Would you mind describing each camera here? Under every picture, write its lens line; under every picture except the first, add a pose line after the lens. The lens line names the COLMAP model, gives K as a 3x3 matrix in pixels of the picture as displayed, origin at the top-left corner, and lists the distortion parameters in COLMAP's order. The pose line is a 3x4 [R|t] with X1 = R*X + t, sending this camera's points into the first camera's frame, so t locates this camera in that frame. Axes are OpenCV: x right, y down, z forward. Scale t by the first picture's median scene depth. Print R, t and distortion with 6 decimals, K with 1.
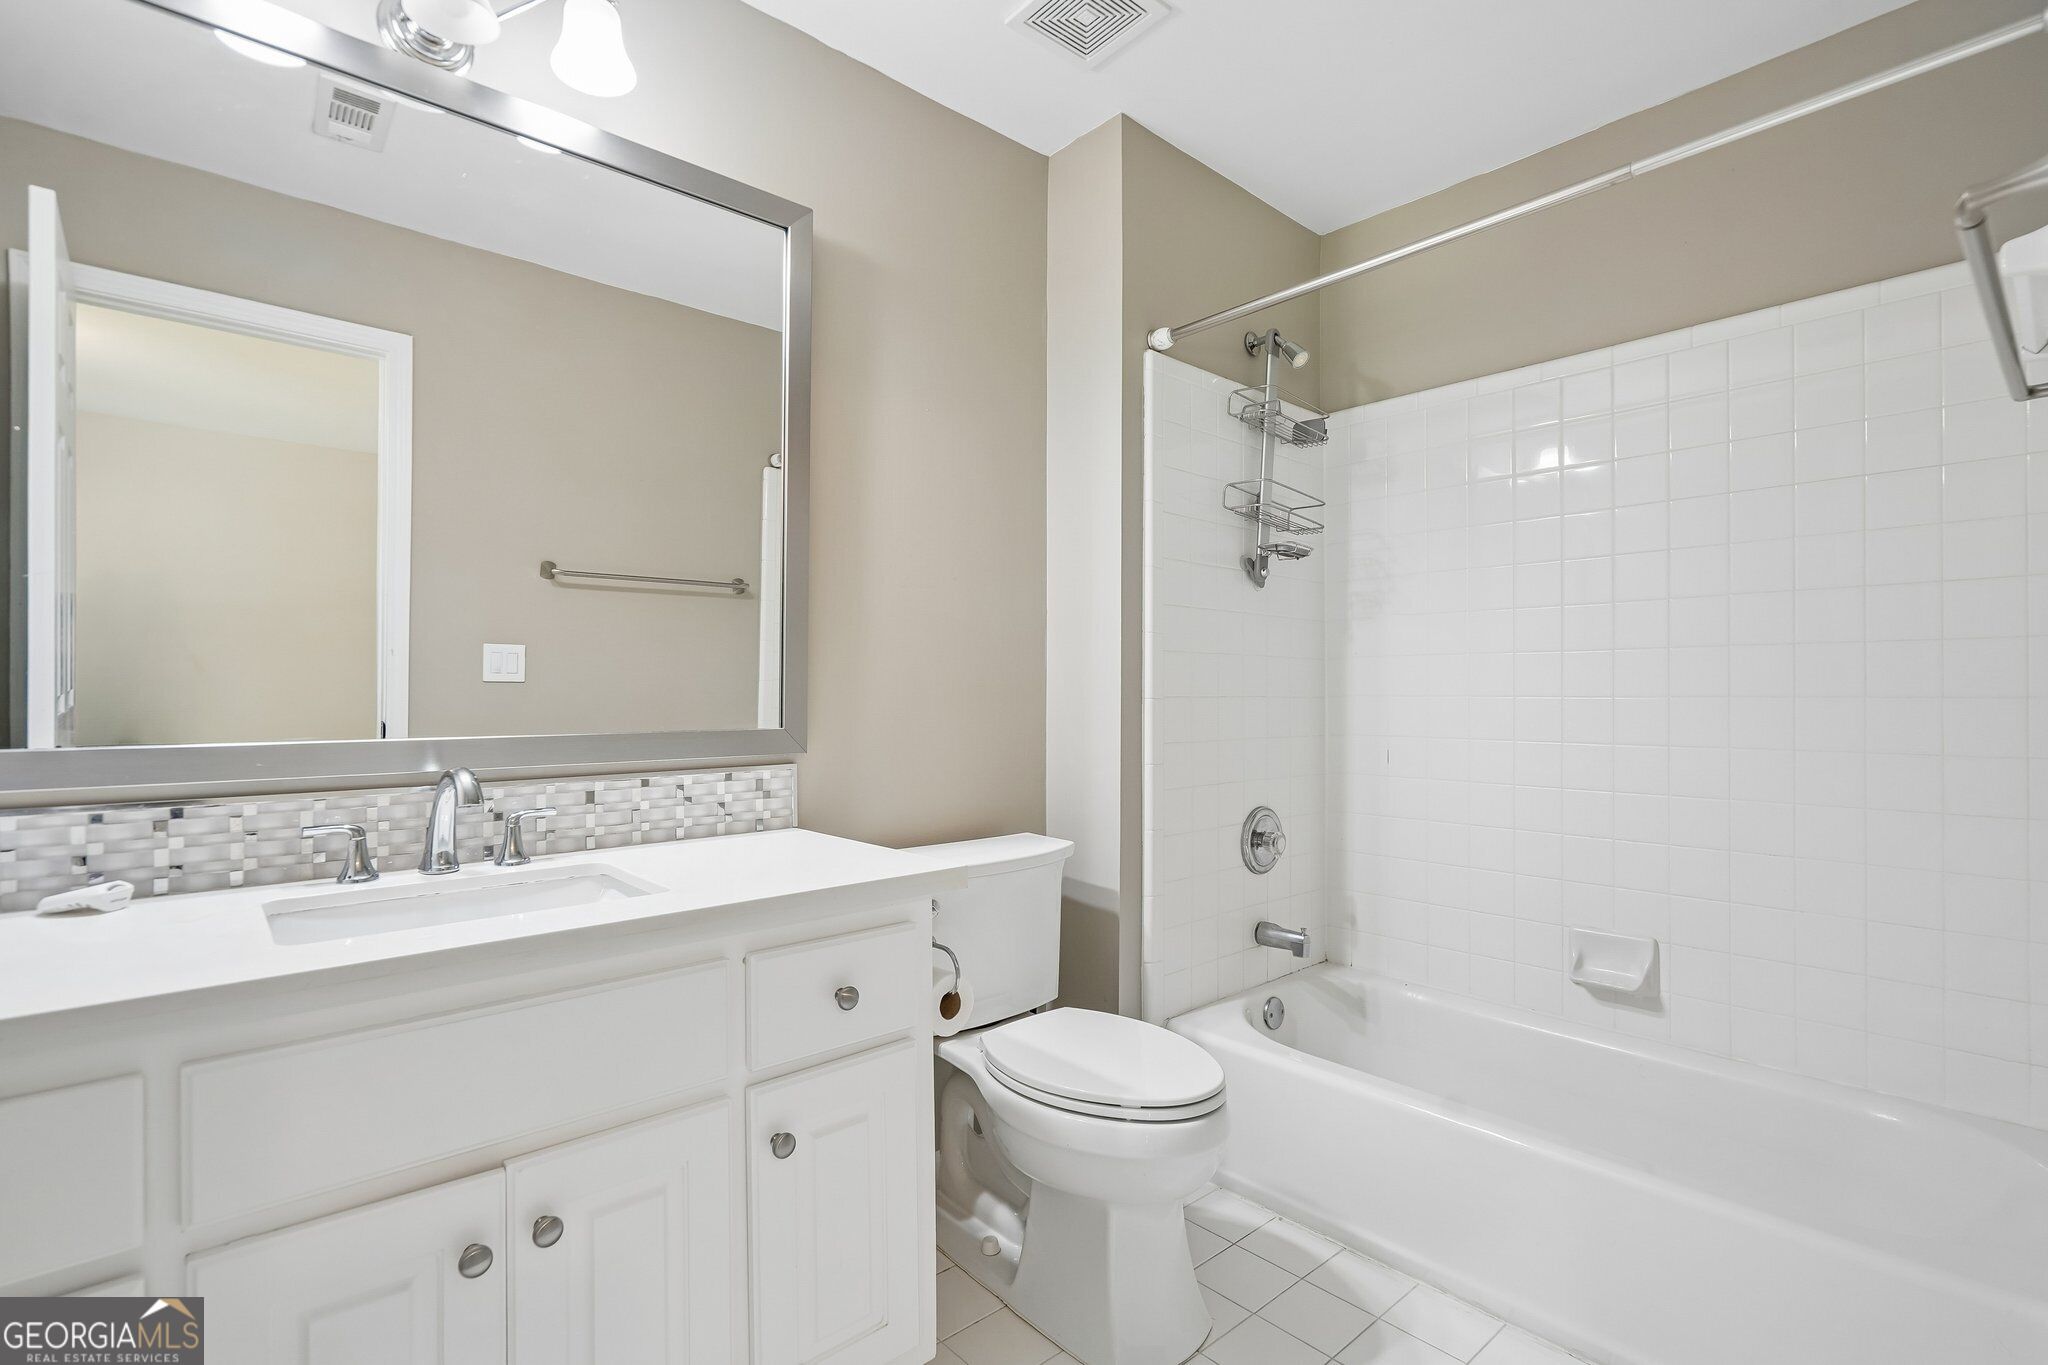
lens RADIAL K [[953.7, 0, 1028.6], [0, 953.7, 690.1], [0, 0, 1]] dist [-0.004082, 0.000579]
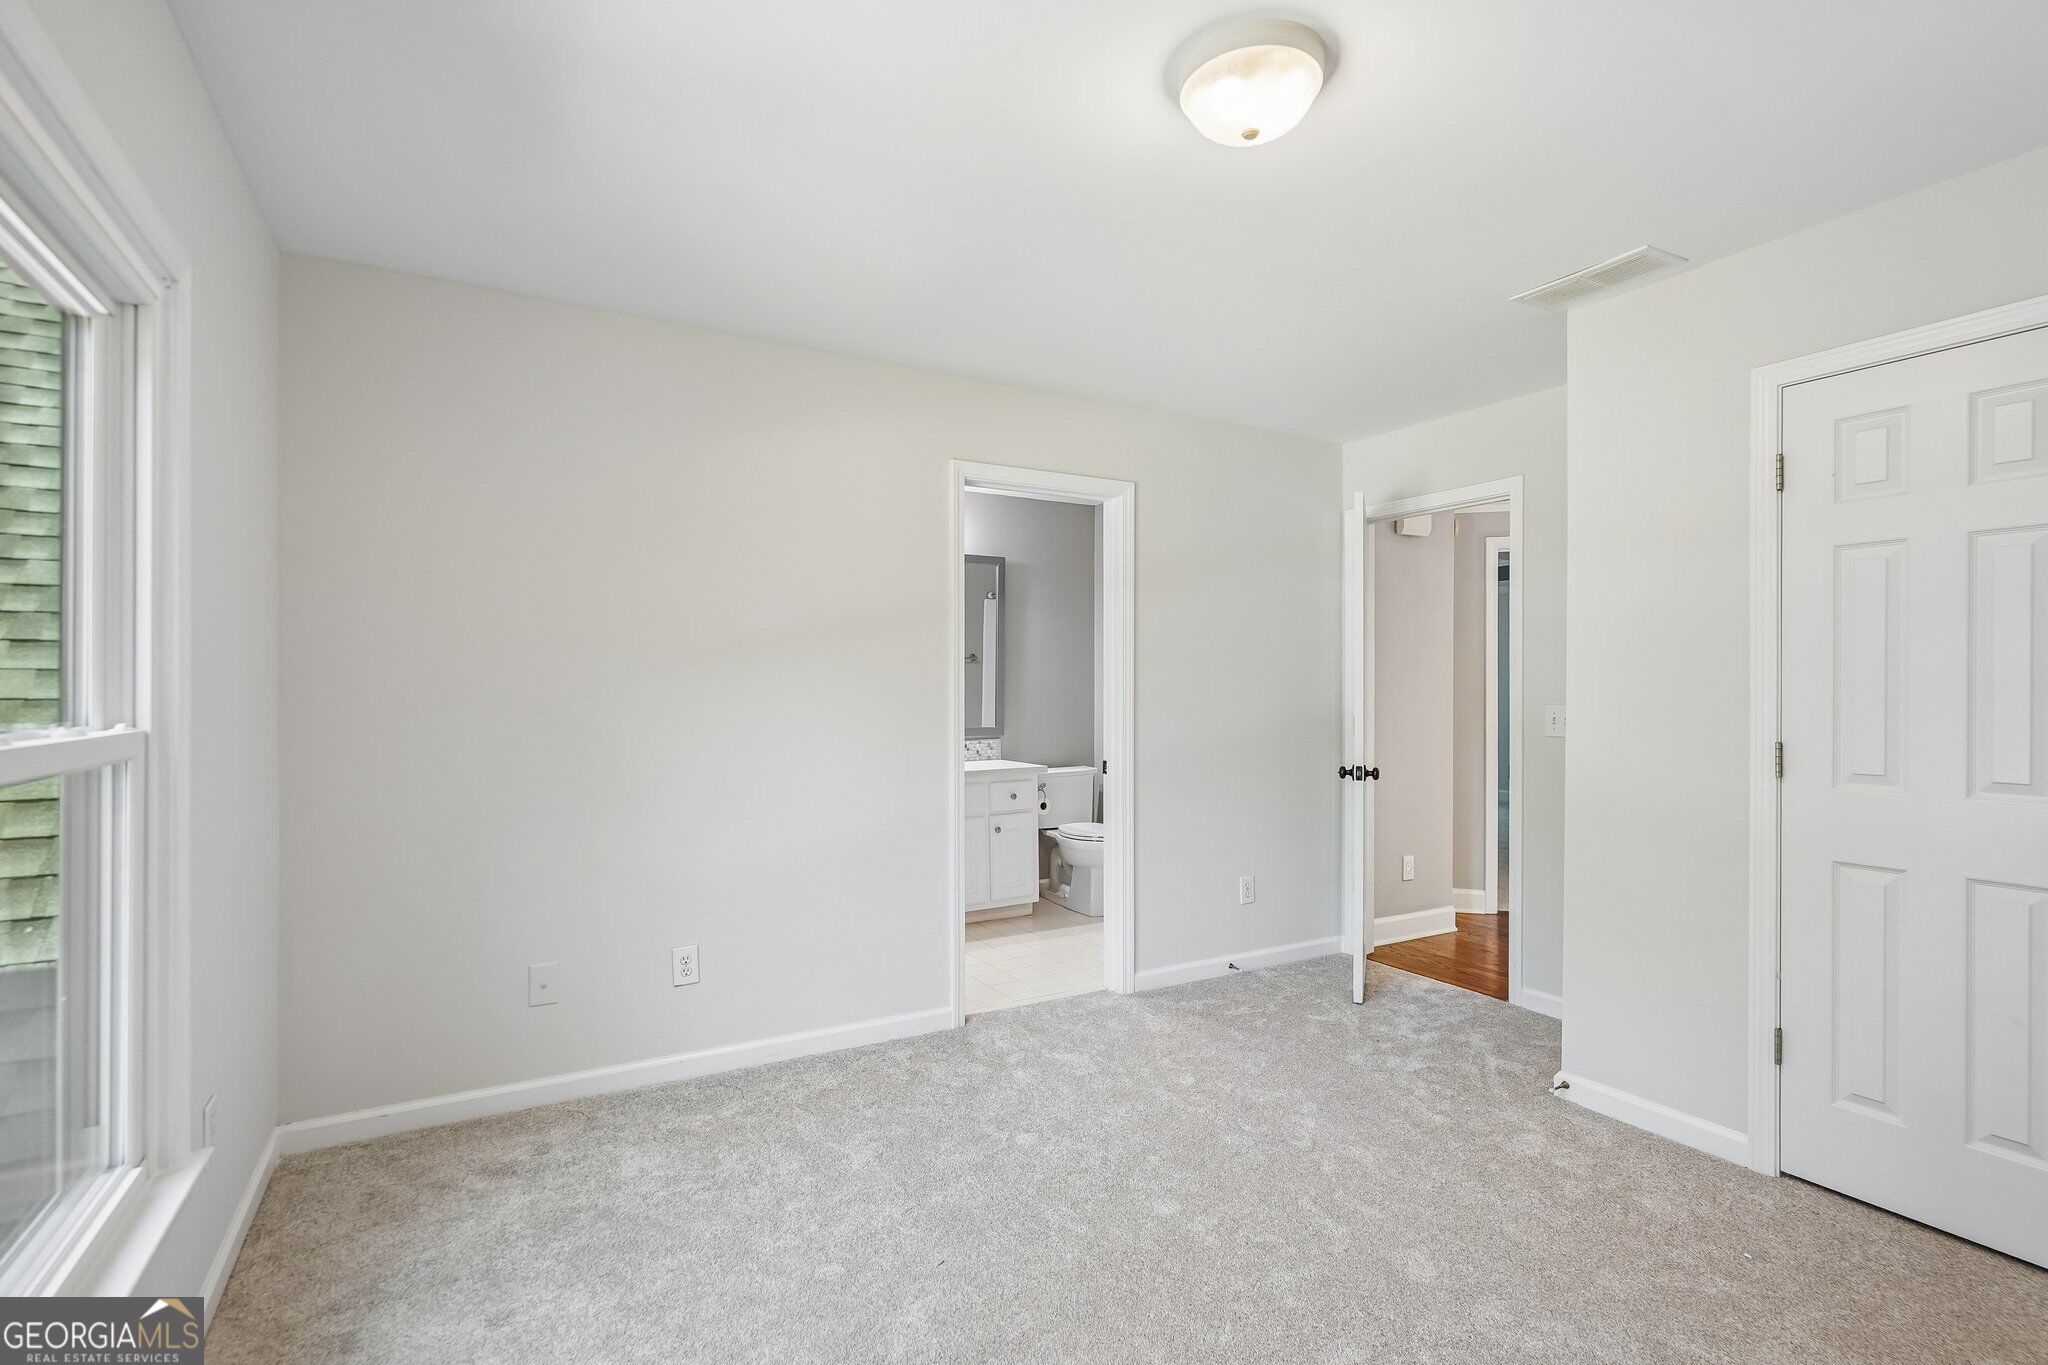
lens RADIAL K [[953.7, 0, 1024.2], [0, 953.7, 683.3], [0, 0, 1]] dist [-0.004082, 0.000579]
pose [[0.978192, 0.000283, -0.207703, 0.498273], [0.000018, 0.999999, 0.001448, -0.110568], [0.207703, -0.001420, 0.978191, -2.117679]]
